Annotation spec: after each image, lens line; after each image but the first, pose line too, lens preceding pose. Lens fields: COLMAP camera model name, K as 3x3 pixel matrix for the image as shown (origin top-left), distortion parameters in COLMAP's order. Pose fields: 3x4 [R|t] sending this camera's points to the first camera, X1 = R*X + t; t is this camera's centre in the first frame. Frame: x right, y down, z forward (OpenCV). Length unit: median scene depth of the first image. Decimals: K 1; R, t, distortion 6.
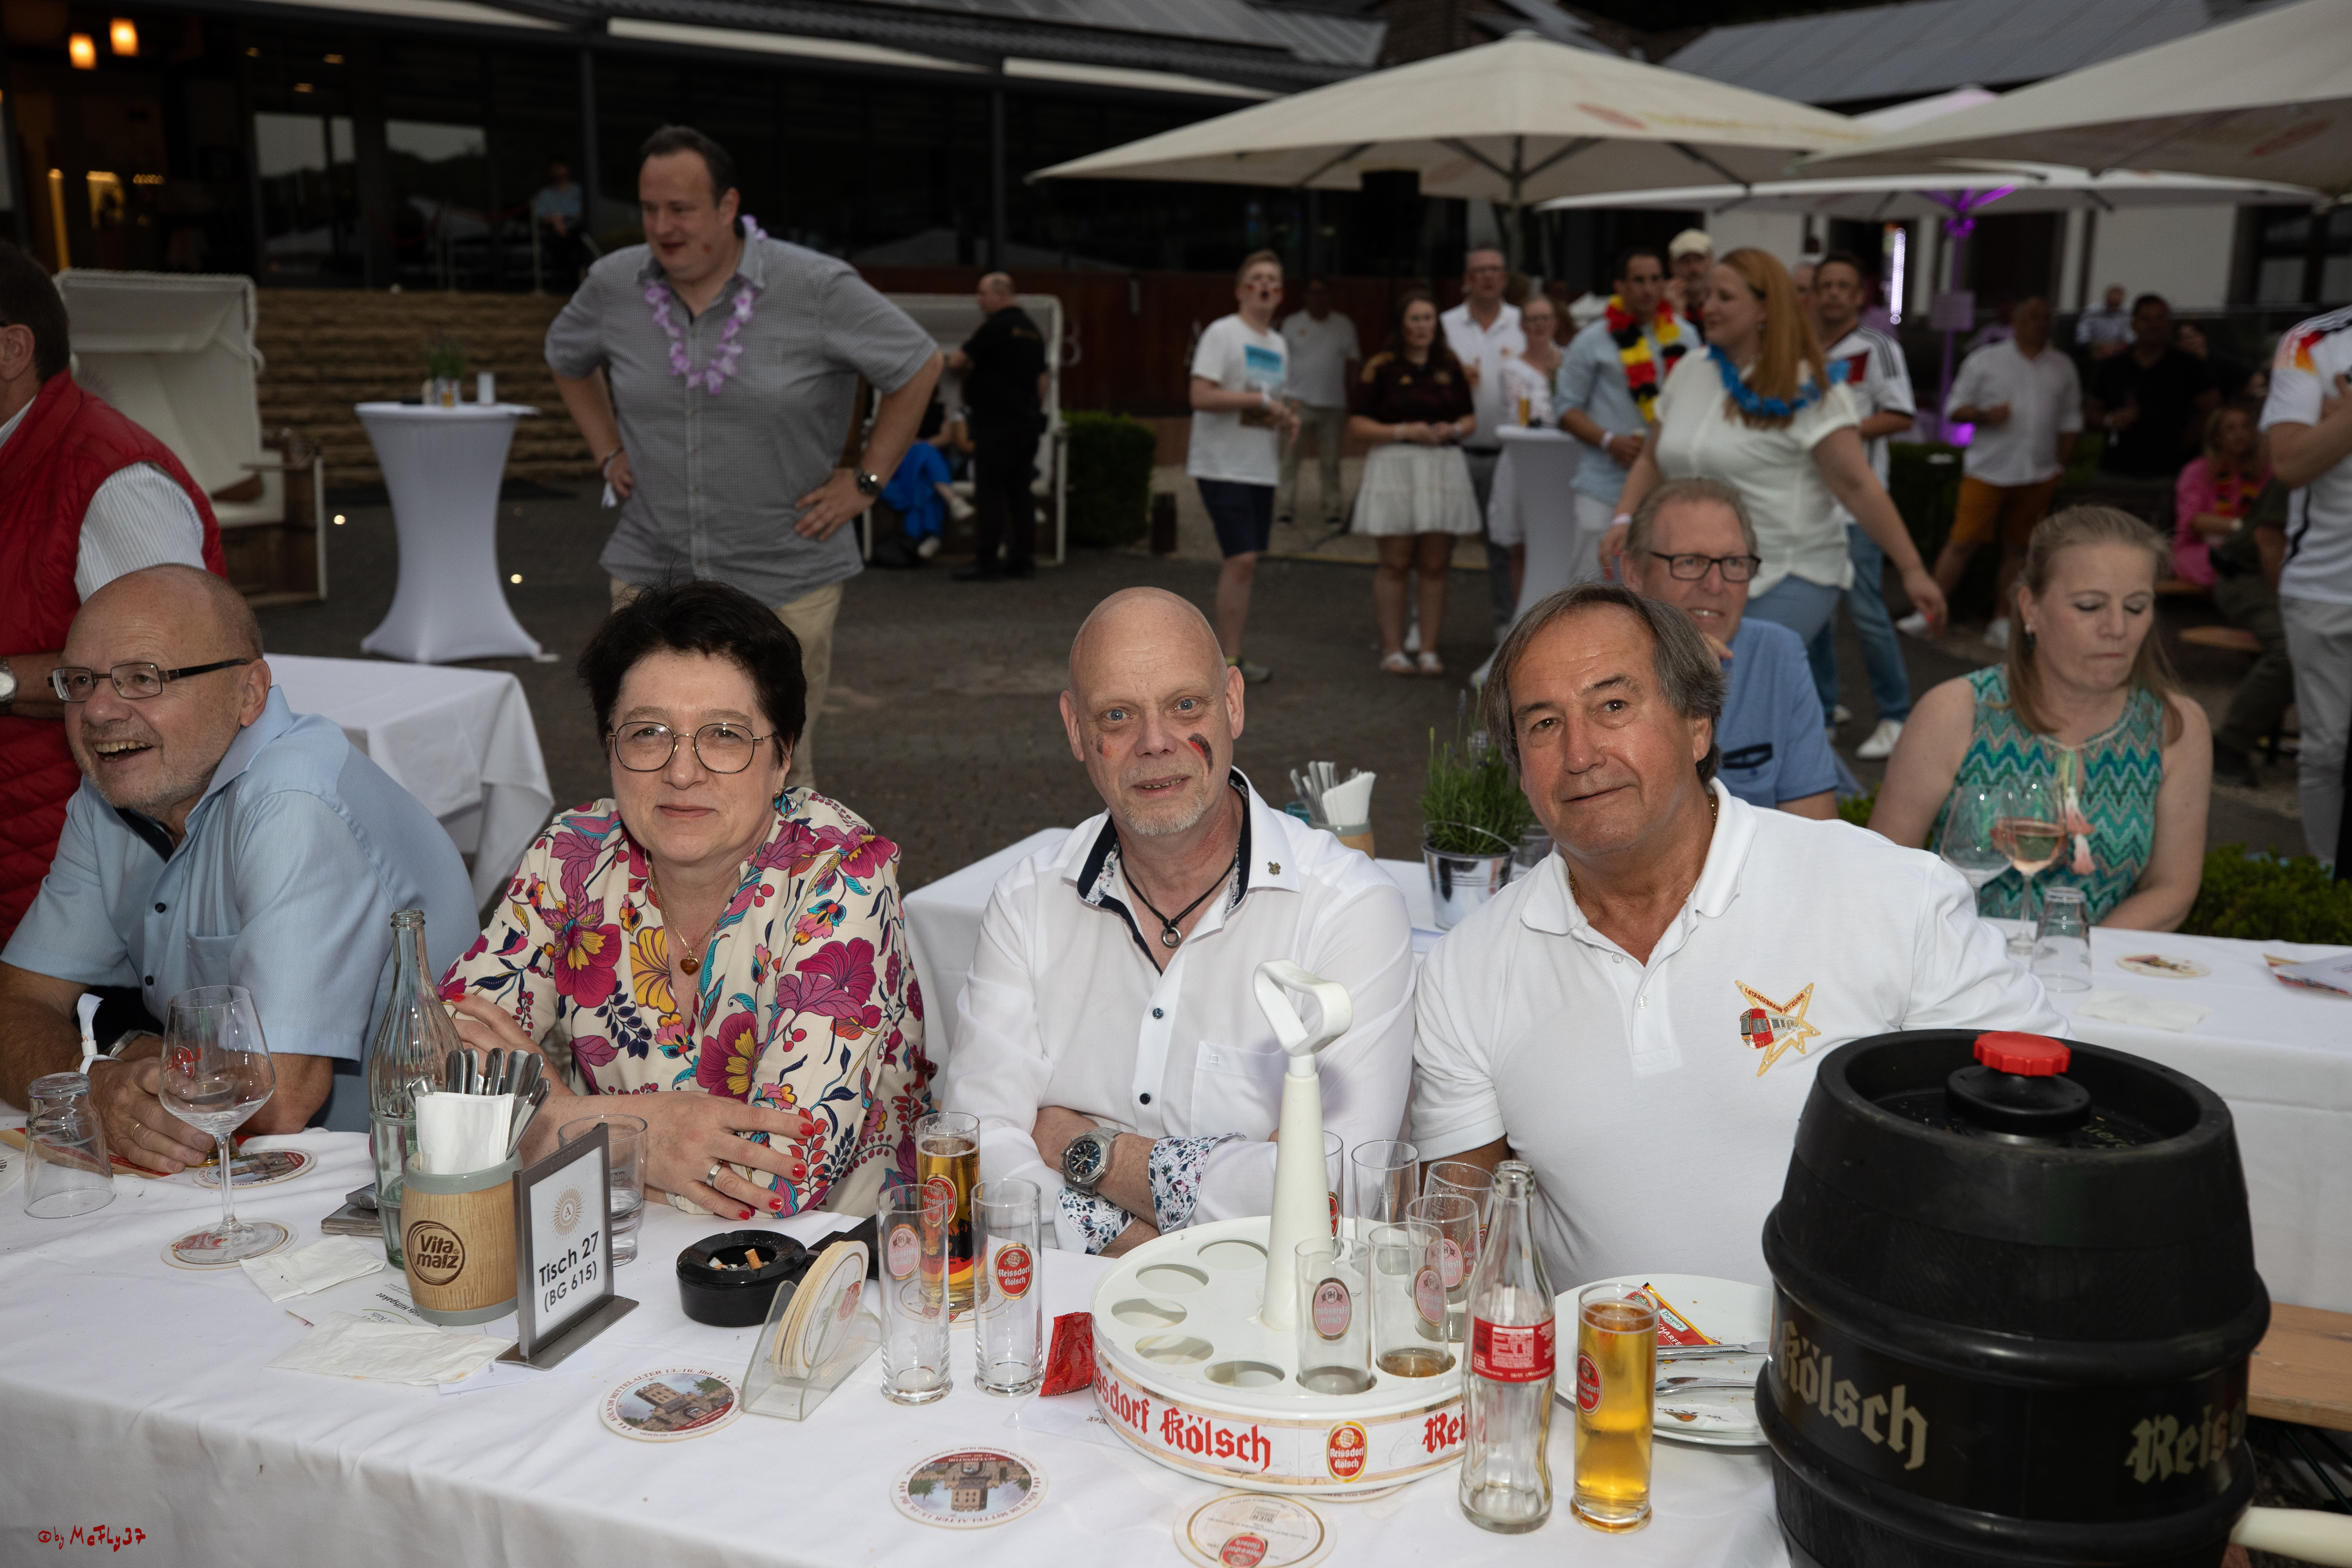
lens RADIAL K [[2215.1, 0, 1176.0], [0, 2215.1, 784.0], [0, 0, 1]] dist [0.061023, 0.000171]
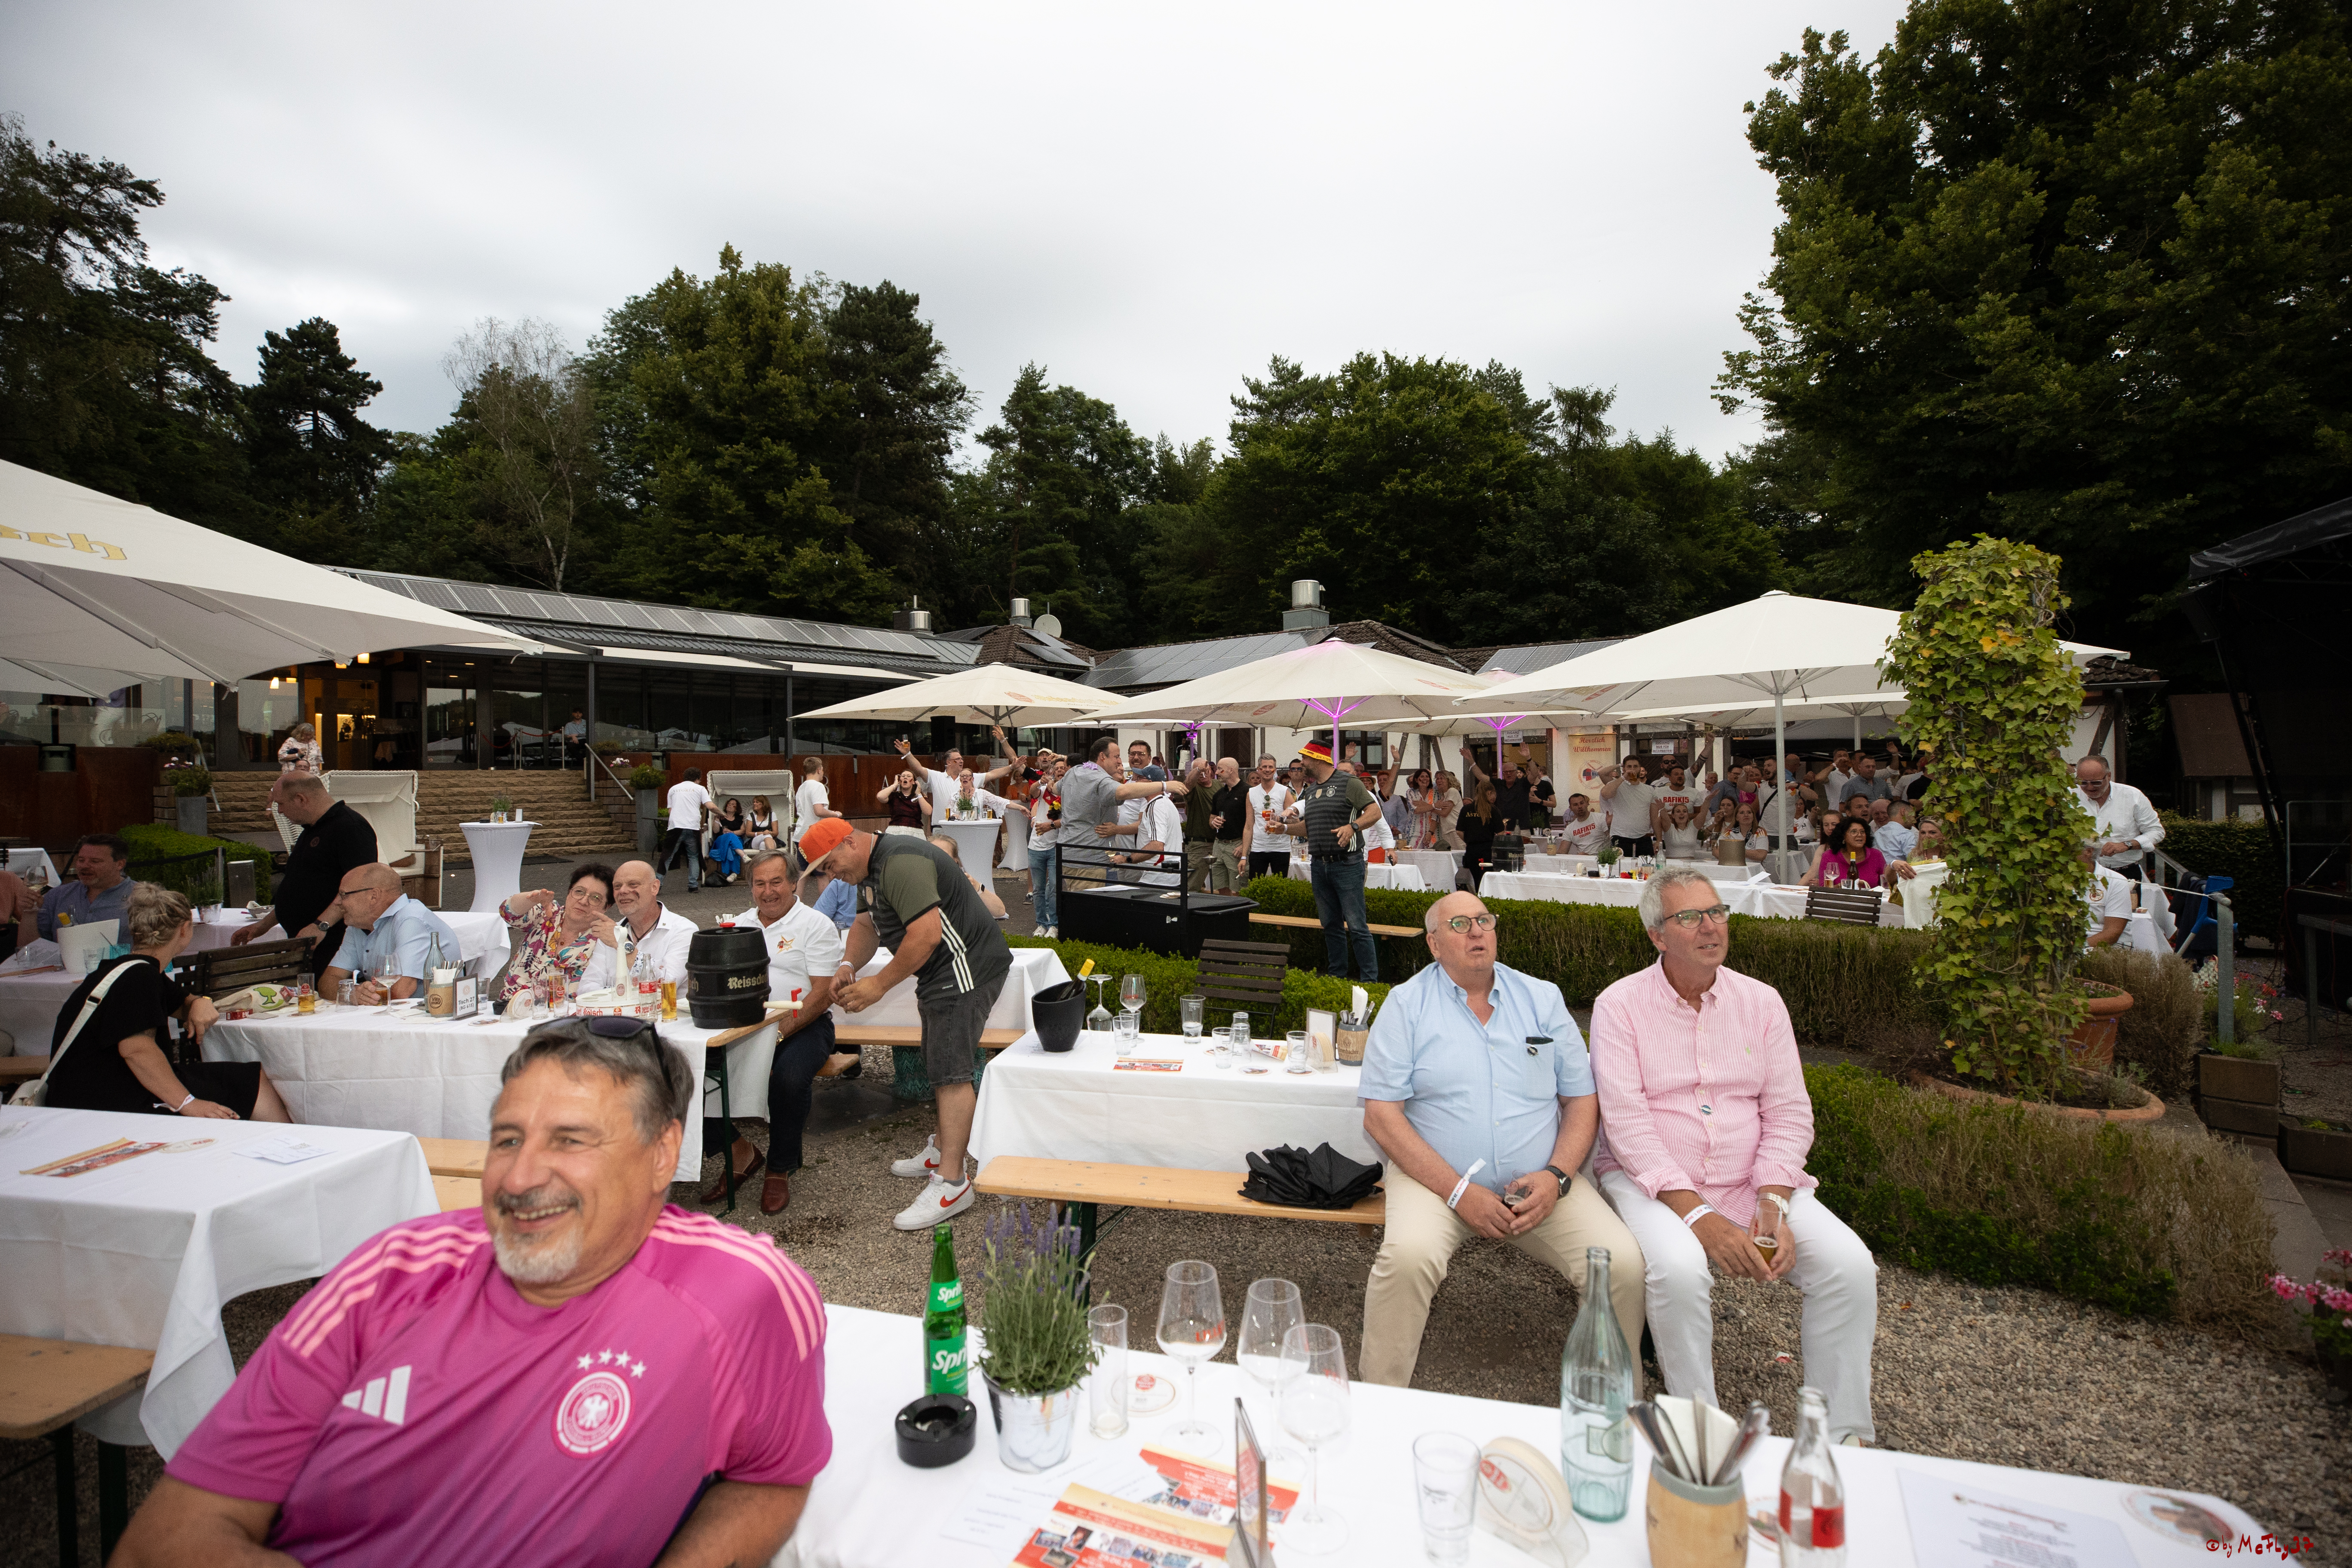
lens RADIAL K [[1086.2, 0, 1185.8], [0, 1086.2, 777.1], [0, 0, 1]] dist [-0.047611, 0.015061]
pose [[0.970975, -0.015679, 0.238667, 0.063664], [0.062305, 0.979979, -0.189099, 0.025134], [-0.230924, 0.198480, 0.952512, -0.149749]]
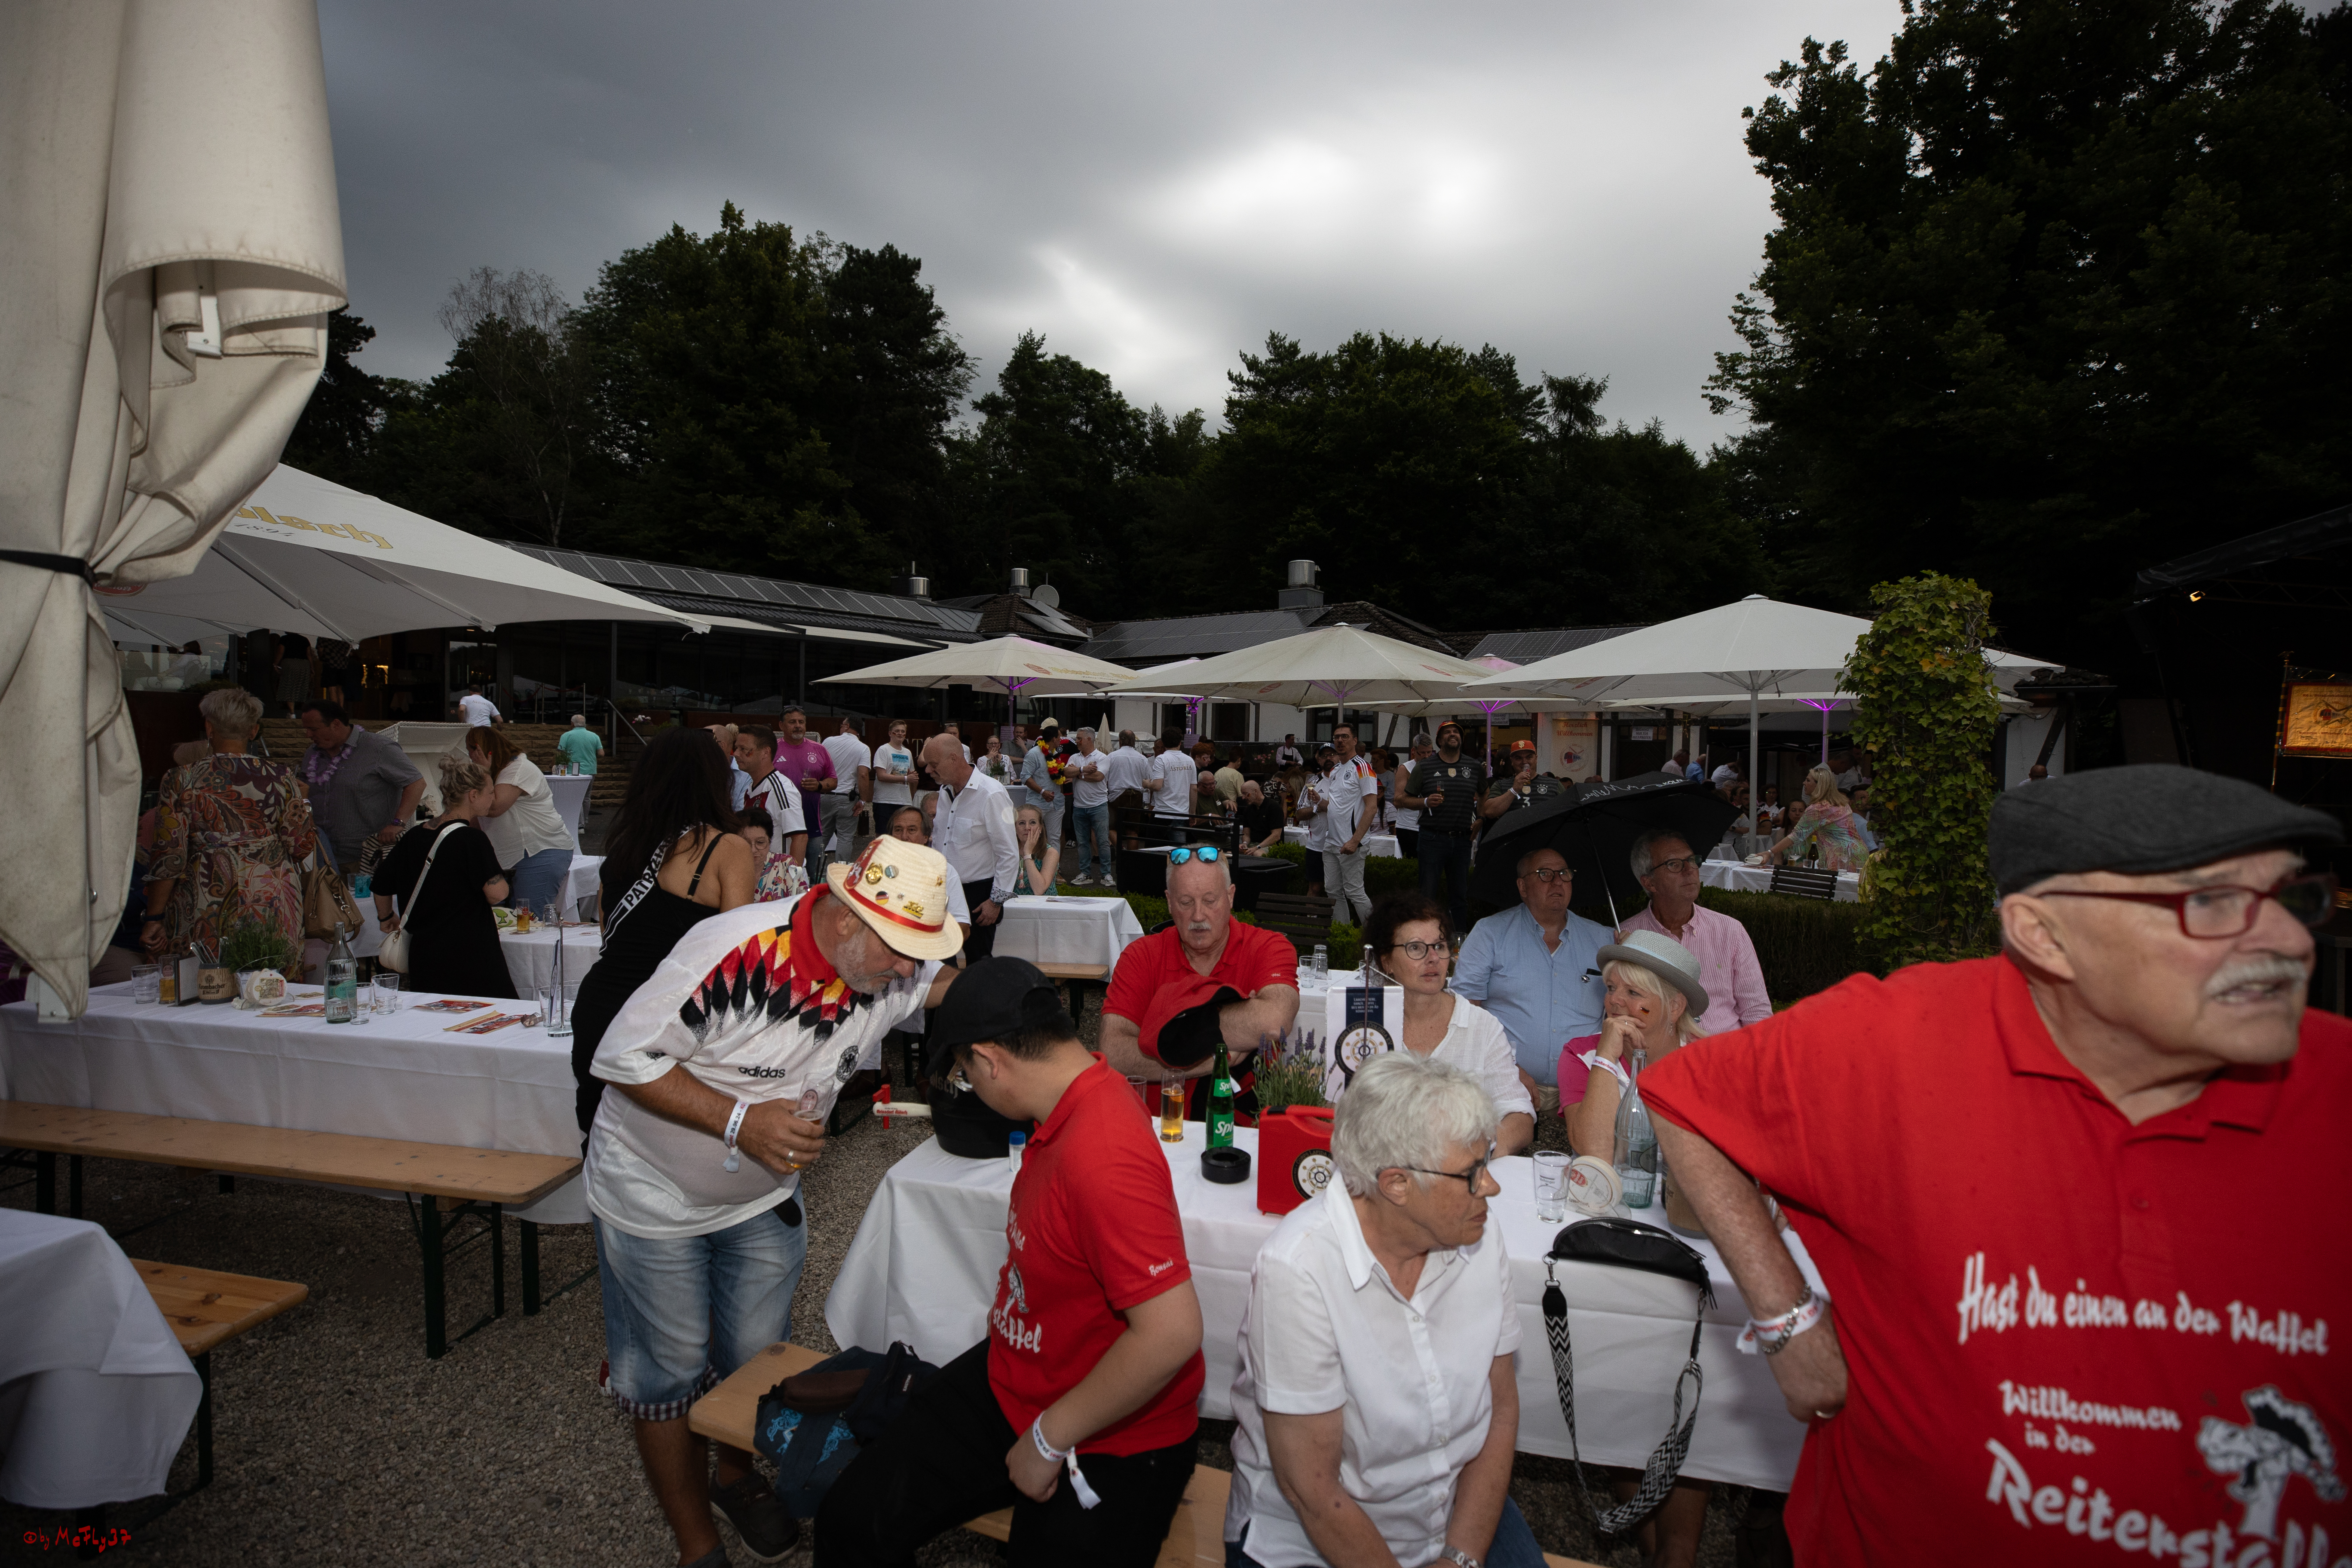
lens RADIAL K [[1078.3, 0, 1187.1], [0, 1078.3, 773.4], [0, 0, 1]] dist [-0.048006, 0.014084]
pose [[0.966533, 0.006365, 0.256463, 0.029751], [0.037310, 0.985576, -0.165070, 0.030844], [-0.253814, 0.169114, 0.952354, -0.185531]]
